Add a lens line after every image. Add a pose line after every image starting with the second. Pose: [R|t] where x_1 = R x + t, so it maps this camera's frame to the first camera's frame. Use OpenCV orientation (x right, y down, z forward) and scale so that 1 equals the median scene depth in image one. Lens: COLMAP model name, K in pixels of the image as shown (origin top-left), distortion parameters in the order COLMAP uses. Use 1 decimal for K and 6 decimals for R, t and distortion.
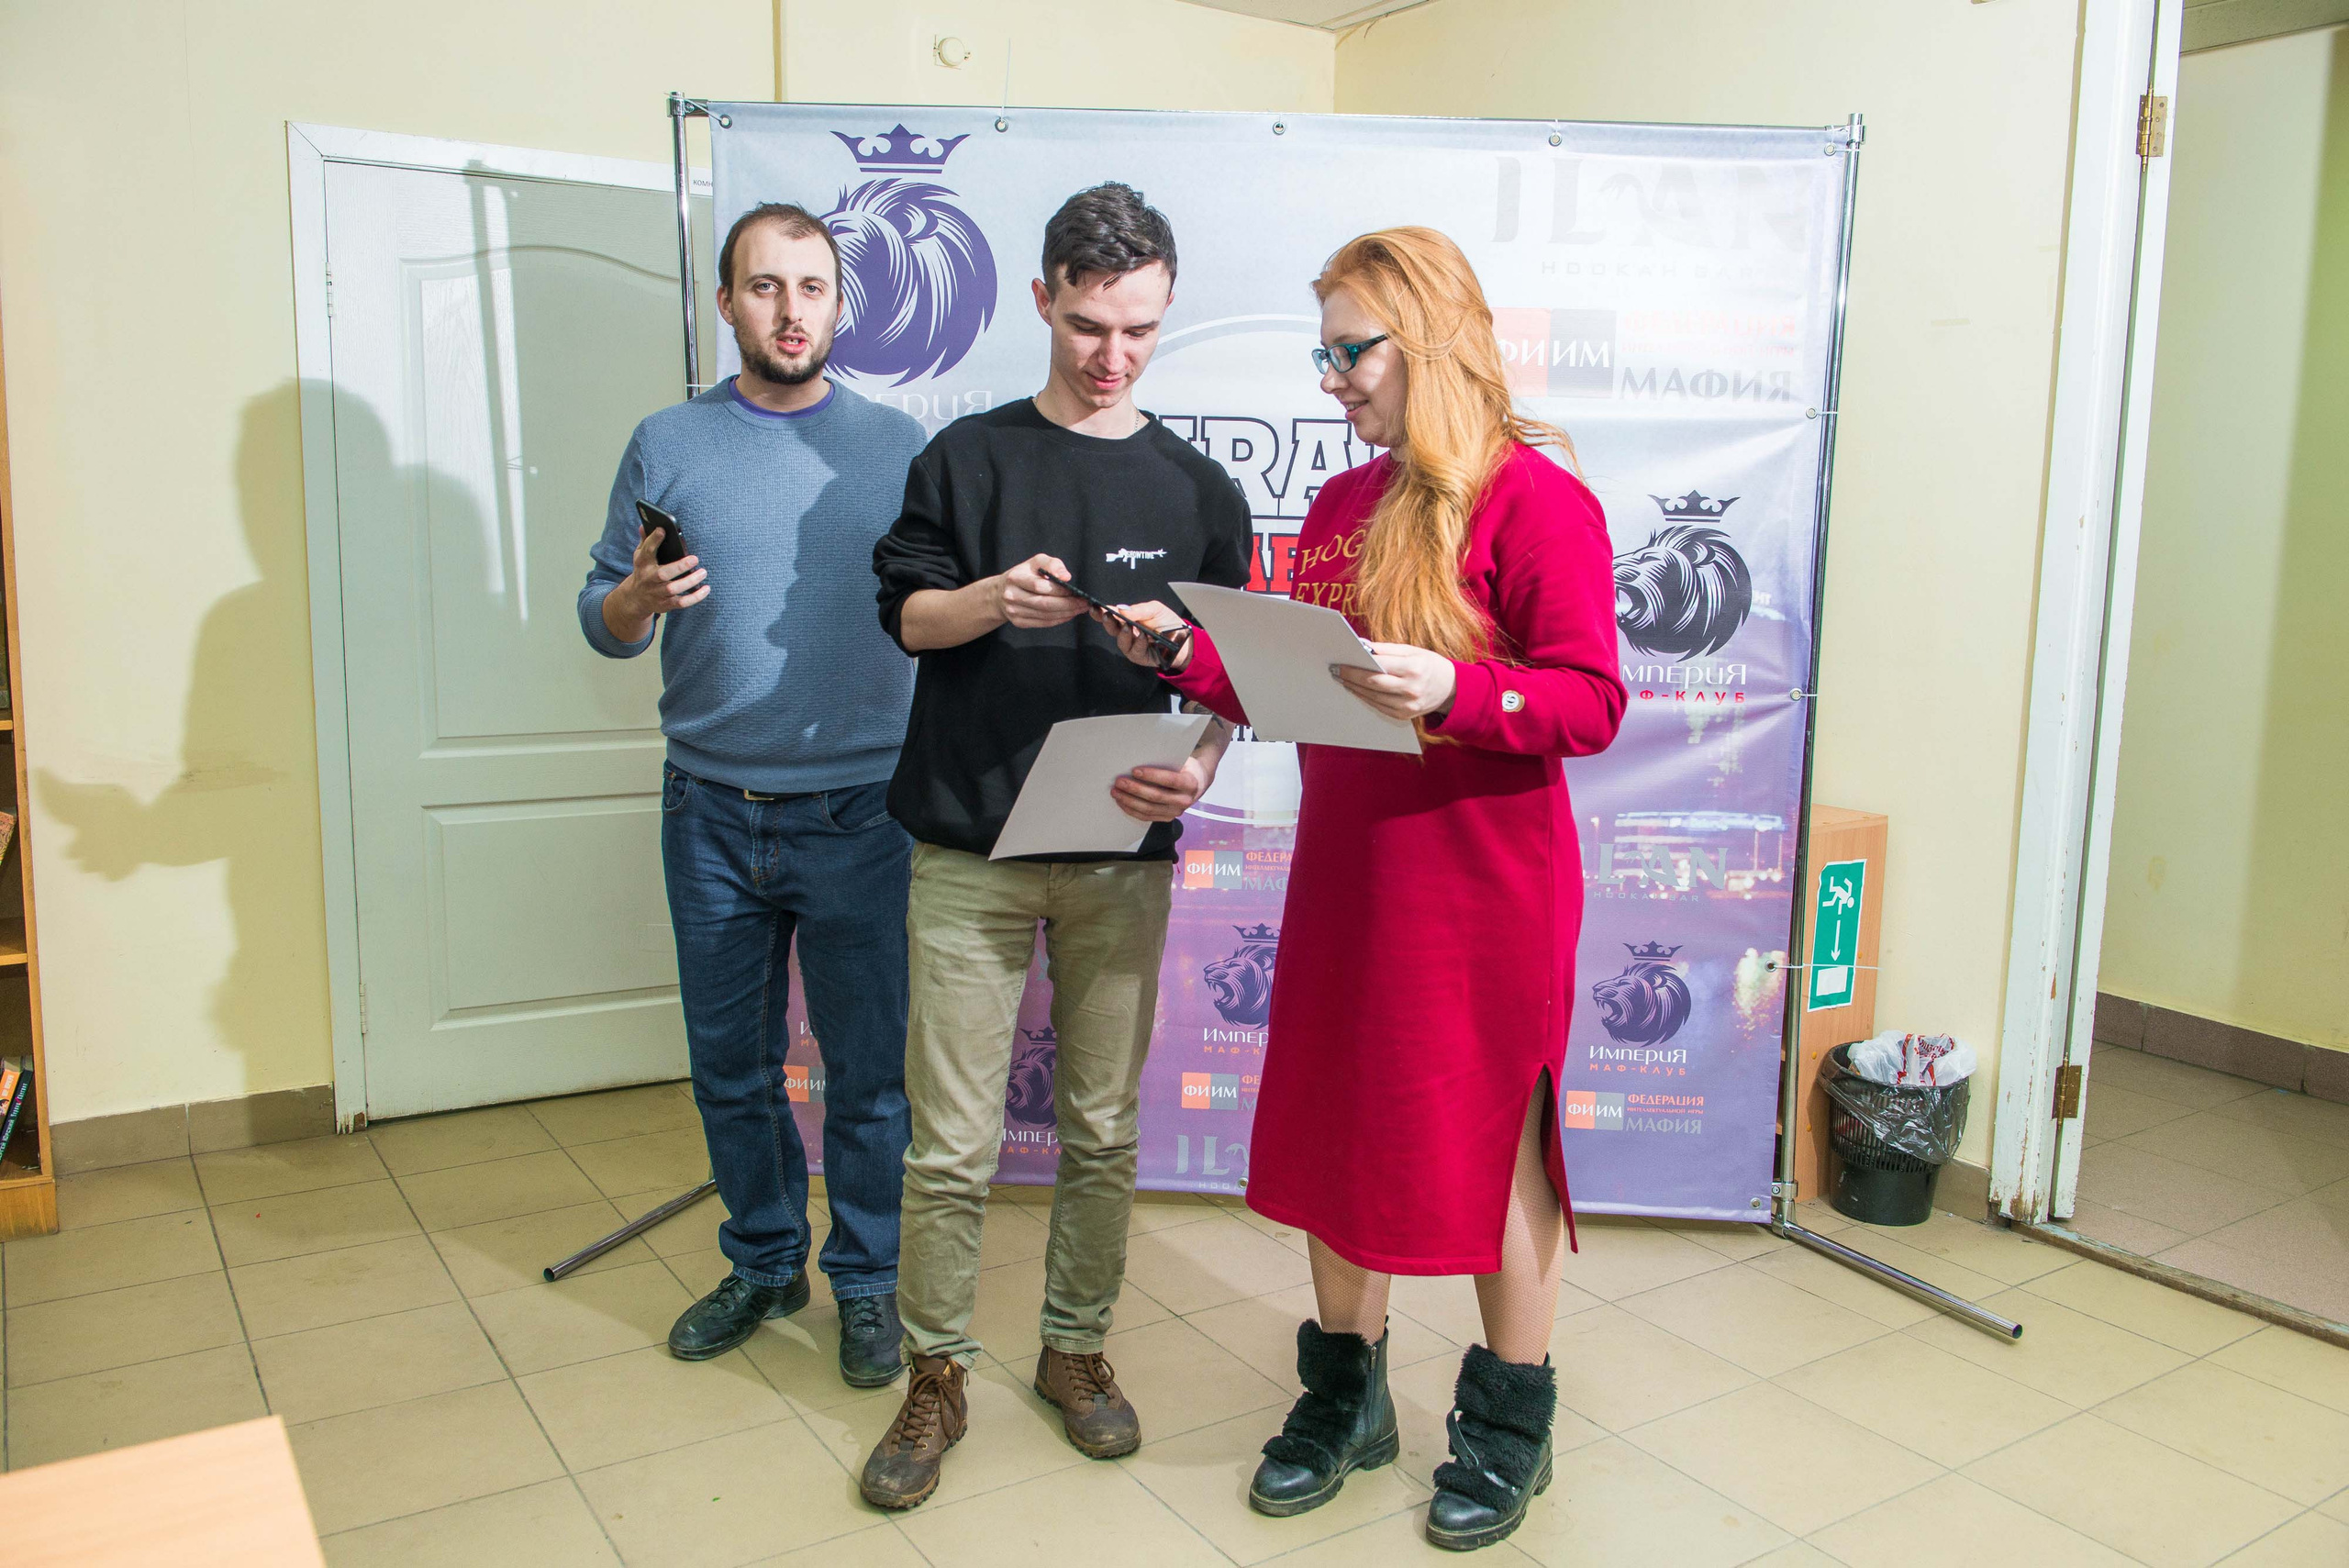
lens RADIAL K [[1834.5, 0, 1191.9], [0, 1834.5, 790.0], [0, 0, 1]] dist [-0.031702, -0.005172]
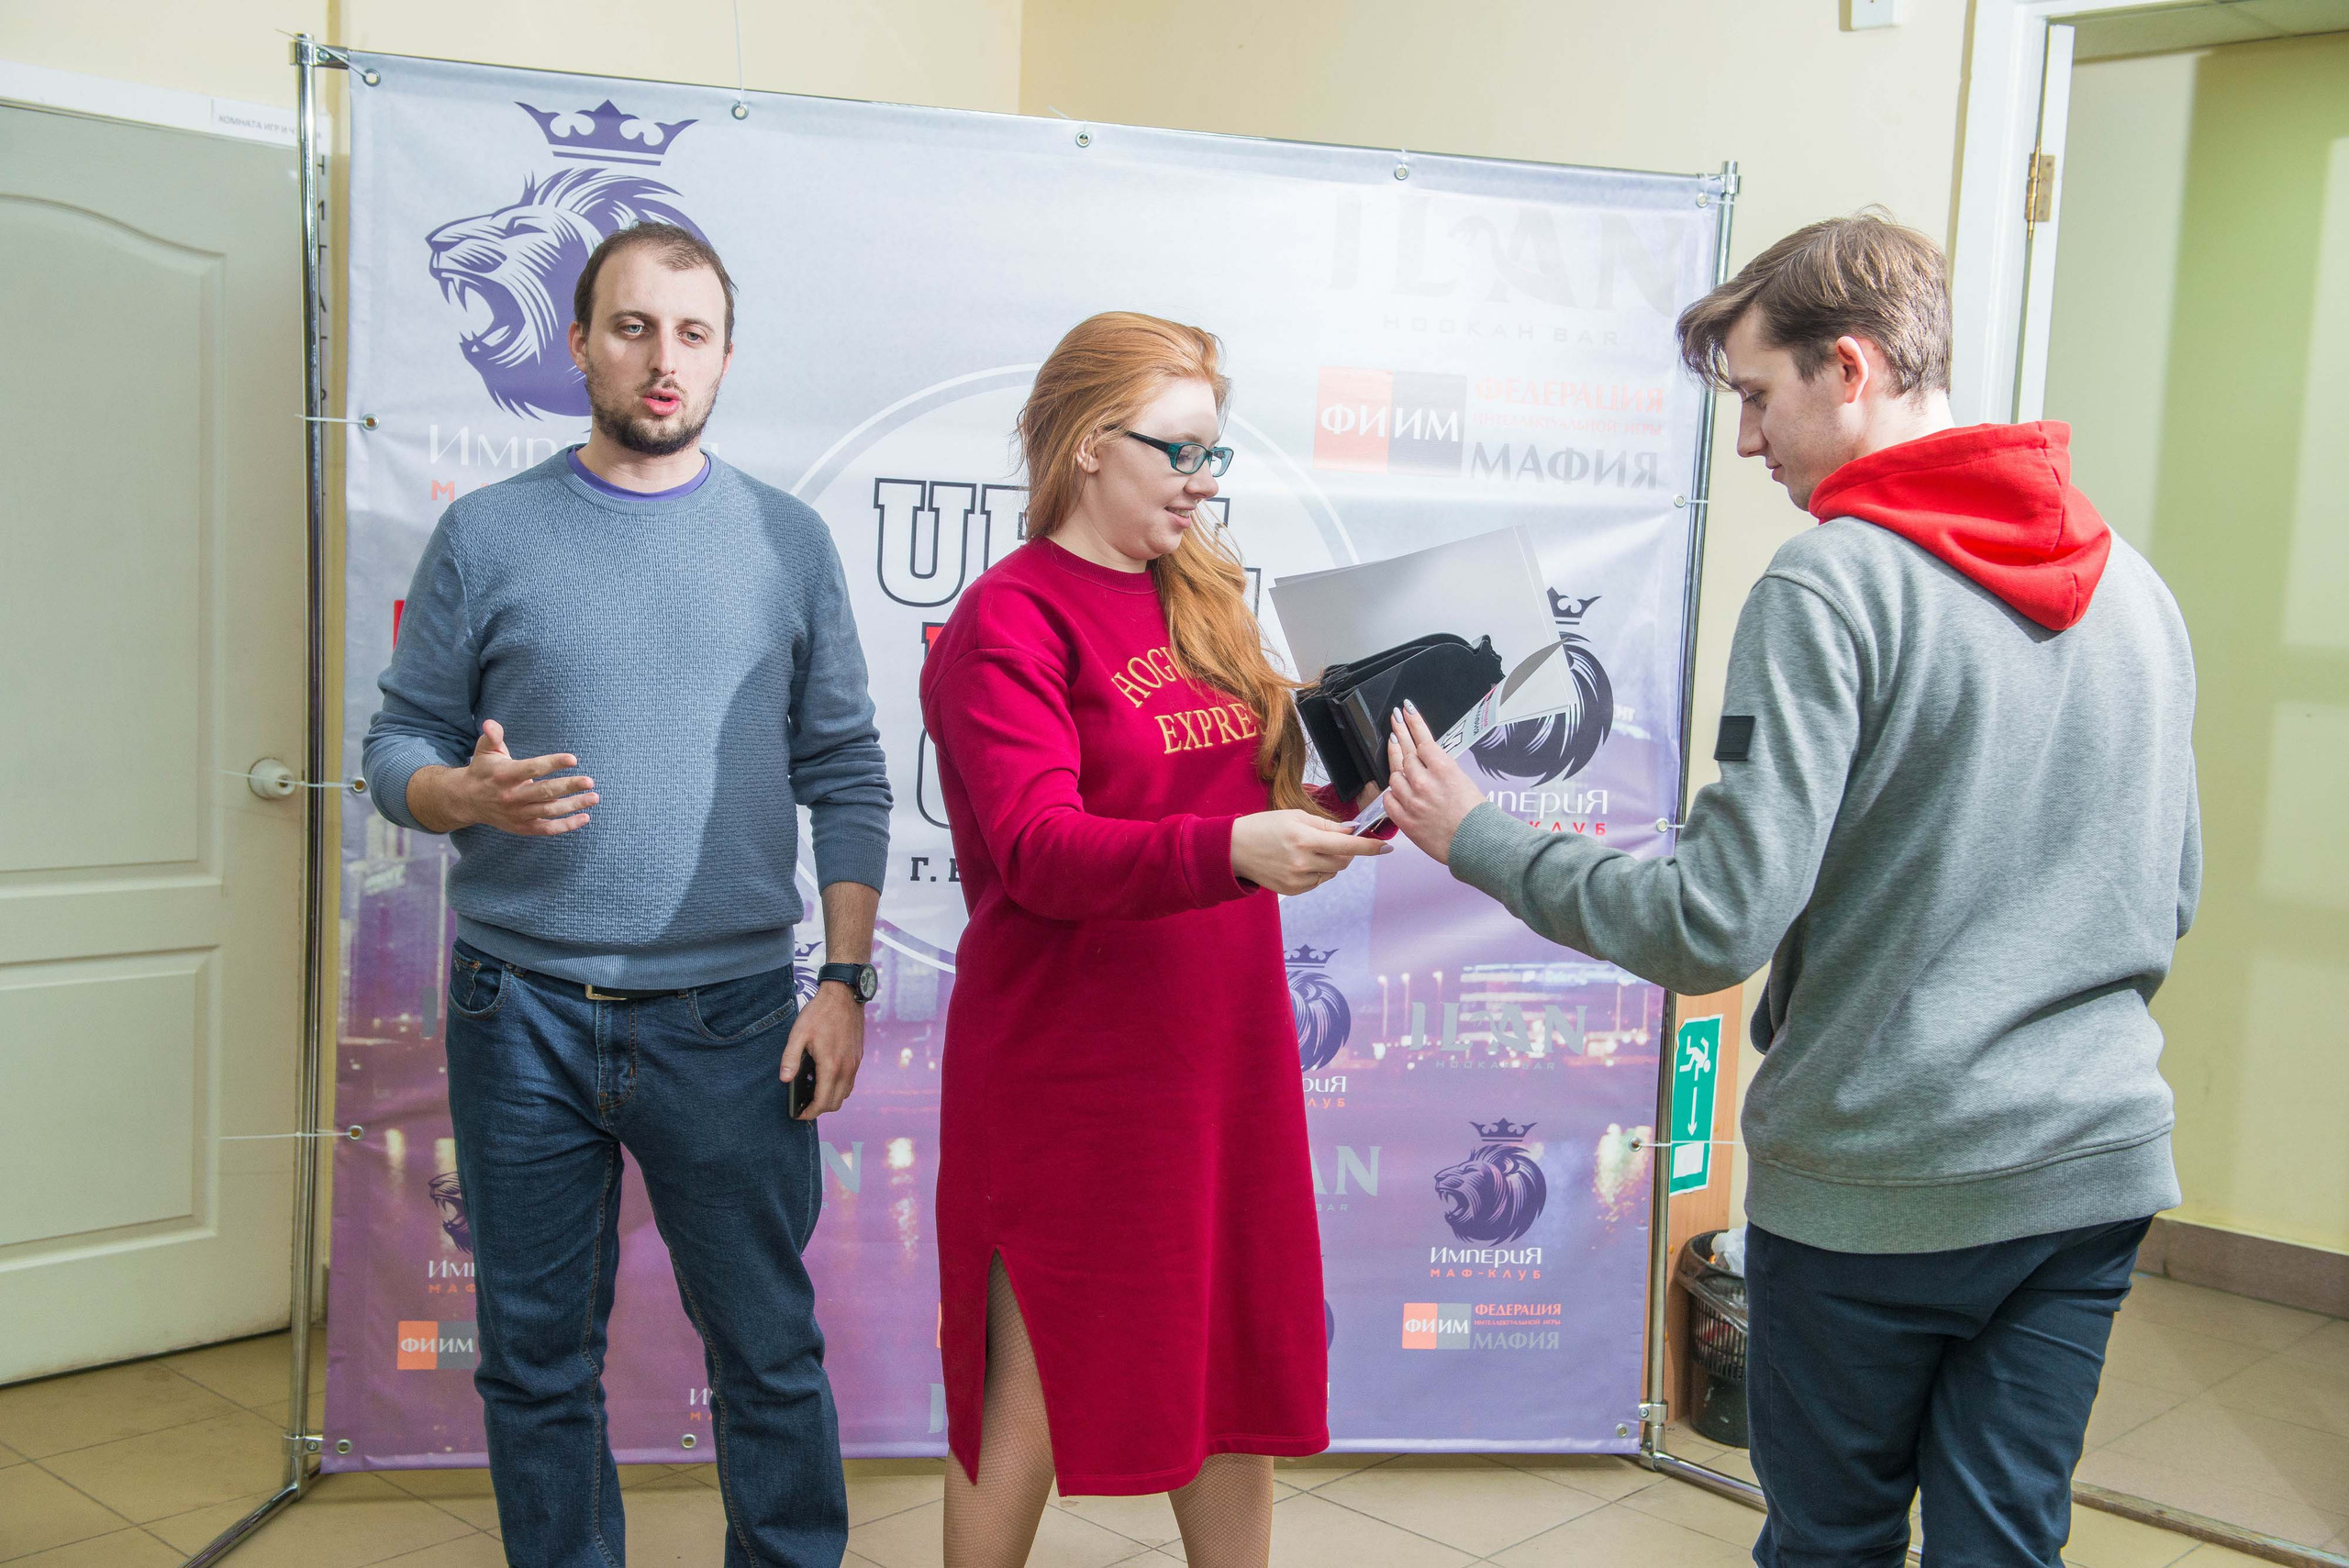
lens RADIAL K [[2567.5, 0, 1140.6], [0, 2567.5, 772.6], [0, 0, 1]] dist [0.055095, 0.000000]
pose [[0.969339, 0.003006, 0.245710, -0.205343], [0.008990, 0.998822, -0.047688, -0.021629], [-0.245564, 0.048435, 0.968170, -0.111701]]
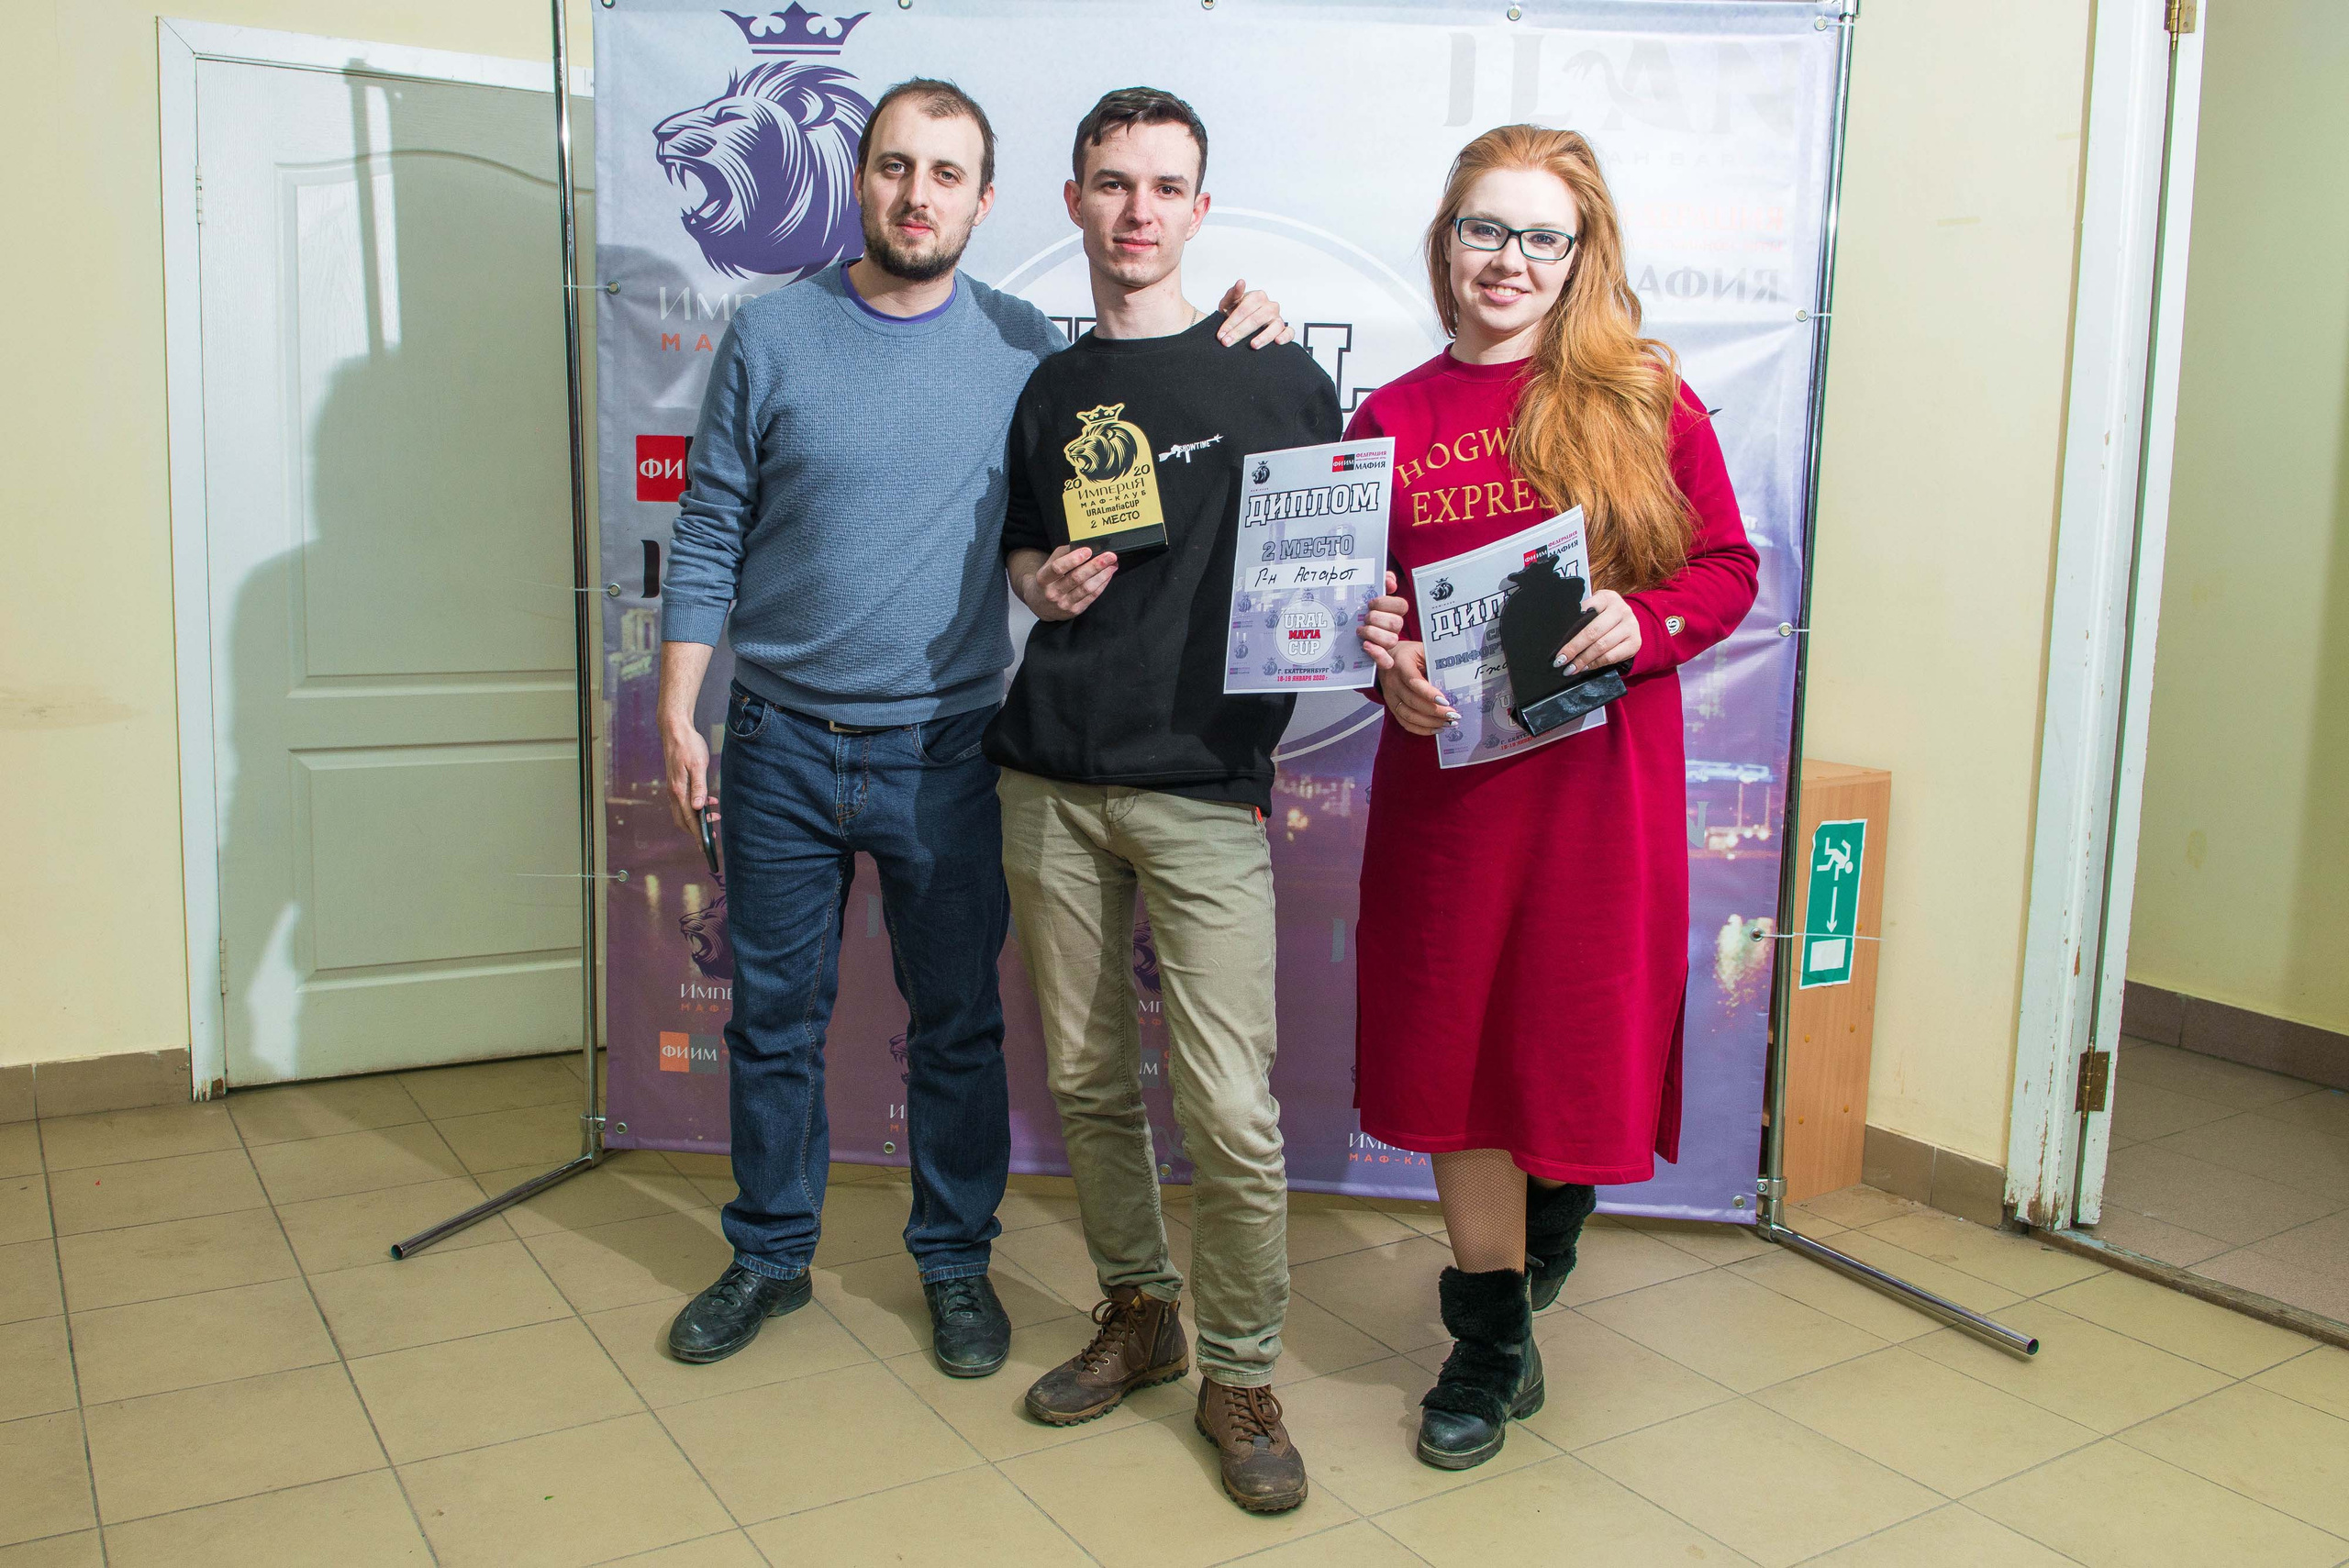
lens RADIAL K [[1942.4, 0, 1088.2], [0, 1942.4, 745.6], [0, 0, 1]] dist [-0.051213, -0.004372]
pose [[0.999021, 0.008789, -0.043346, 0.031786], [-0.009713, 0.999729, -0.021152, 0.027841], [0.043148, 0.021552, 0.998836, 0.045479]]
